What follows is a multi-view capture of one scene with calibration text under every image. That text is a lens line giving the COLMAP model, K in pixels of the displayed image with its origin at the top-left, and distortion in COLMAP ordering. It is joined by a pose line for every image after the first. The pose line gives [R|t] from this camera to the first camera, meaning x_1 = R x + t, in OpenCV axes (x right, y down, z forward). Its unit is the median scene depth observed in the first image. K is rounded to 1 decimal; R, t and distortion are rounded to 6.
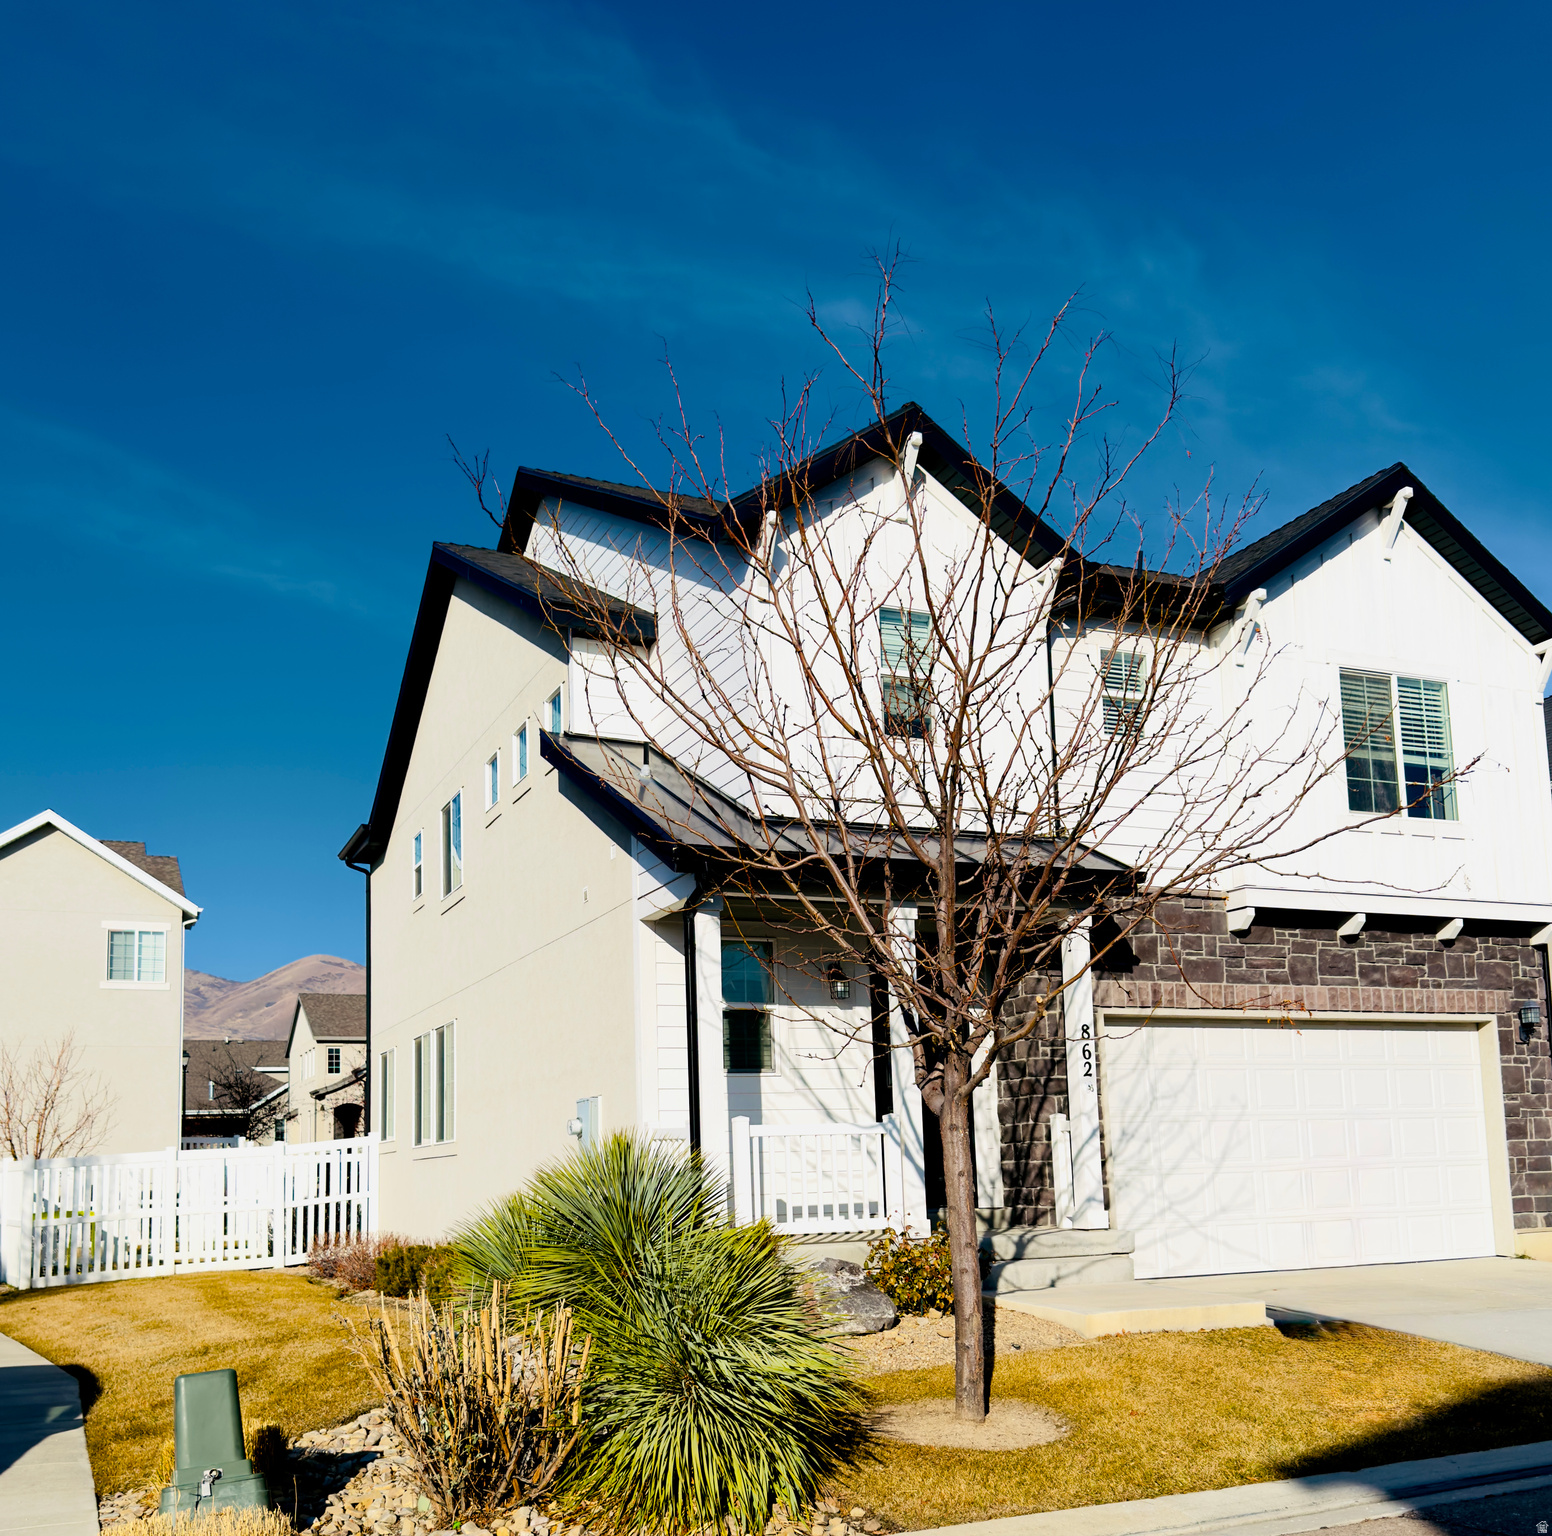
lens RADIAL K [[2160.9, 0, 775.7], [0, 2160.9, 761.2], [0, 0, 1]] dist [0.011942, 0.000000]
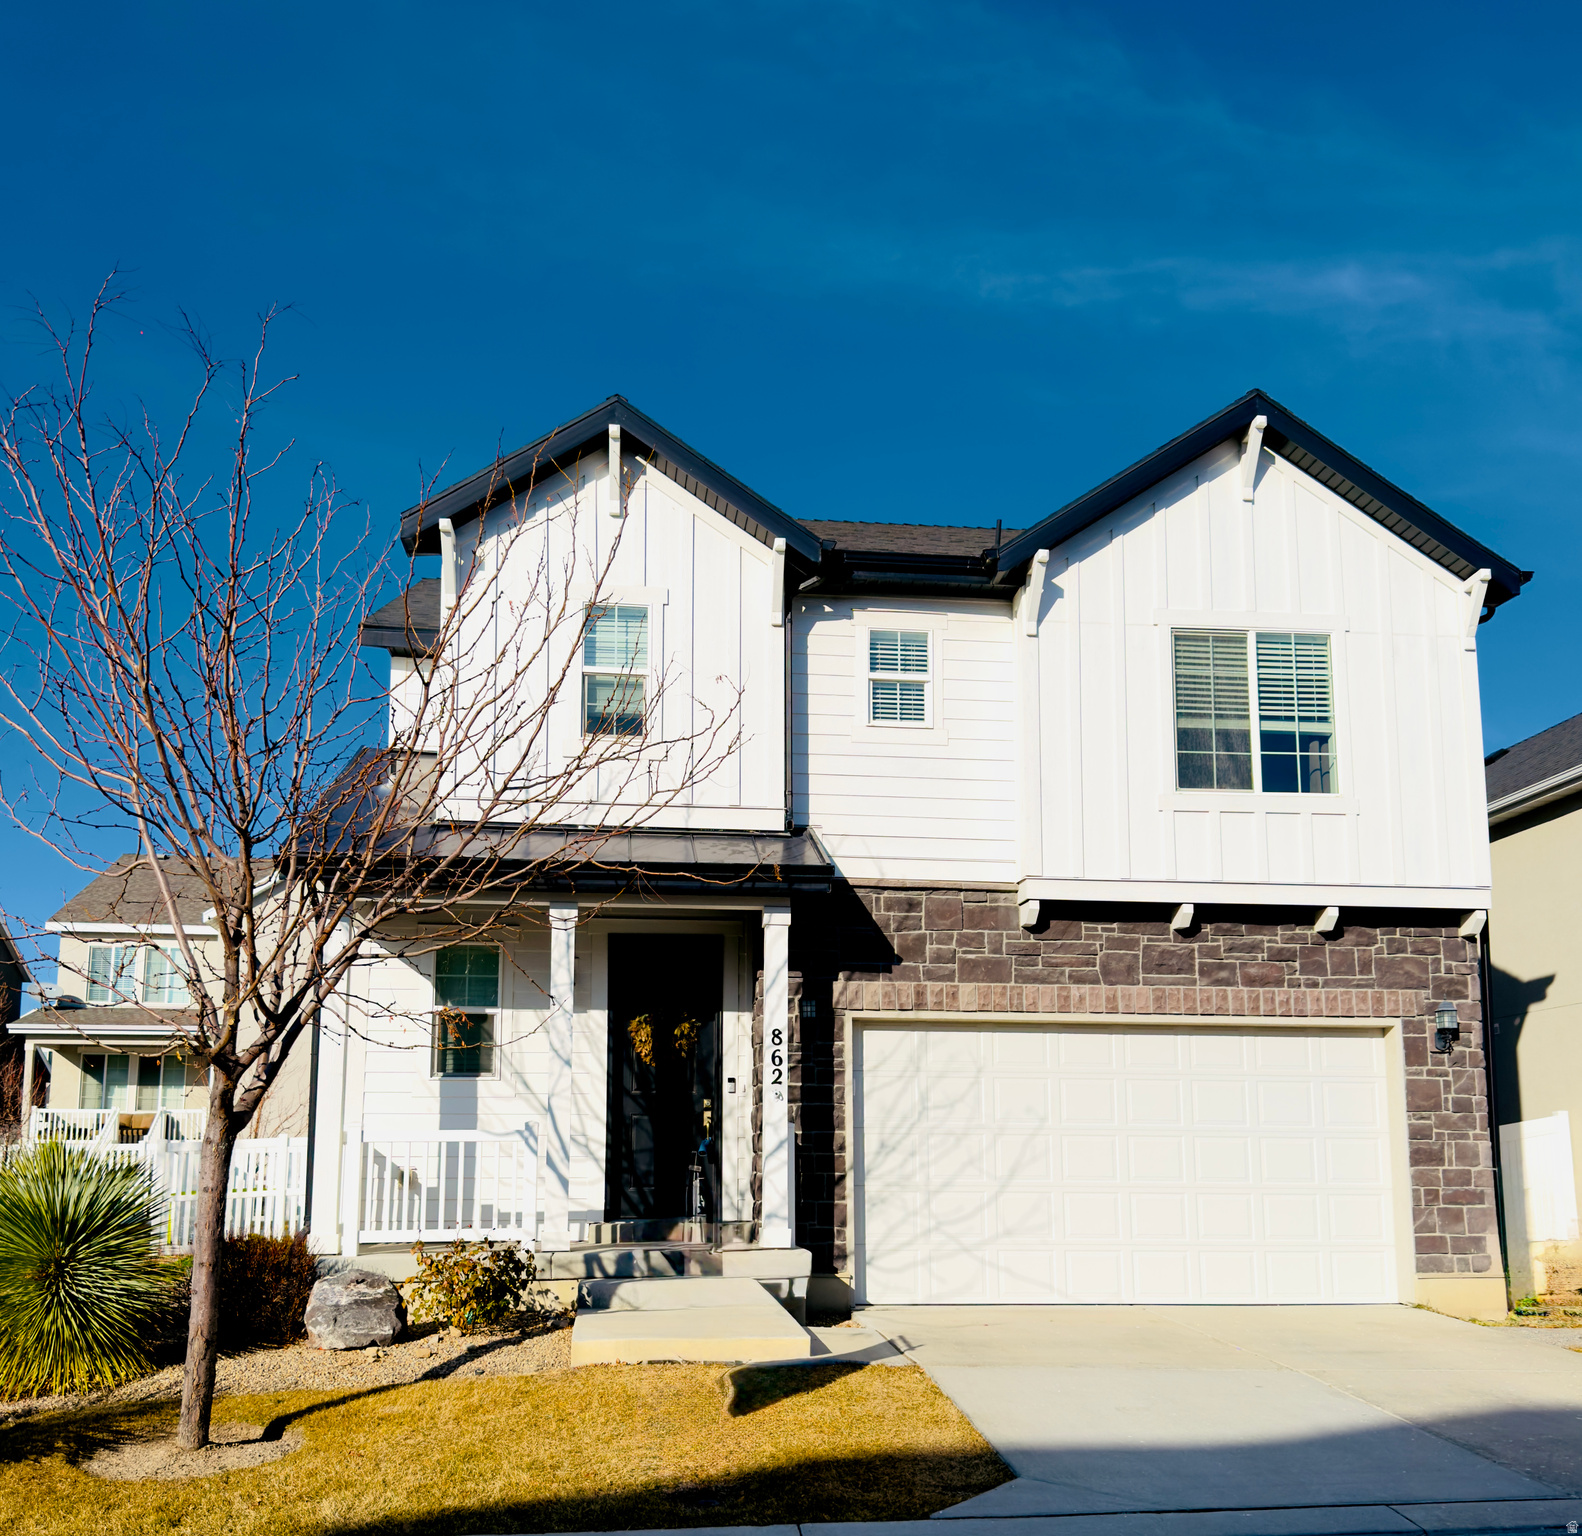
lens RADIAL K [[1968.3, 0, 791.3], [0, 1968.3, 781.7], [0, 0, 1]] dist [0.075224, 0.000000]
pose [[0.912468, -0.048231, -0.406296, 0.456854], [0.049389, 0.998750, -0.007642, 0.018834], [0.406157, -0.013093, 0.913710, 0.197866]]
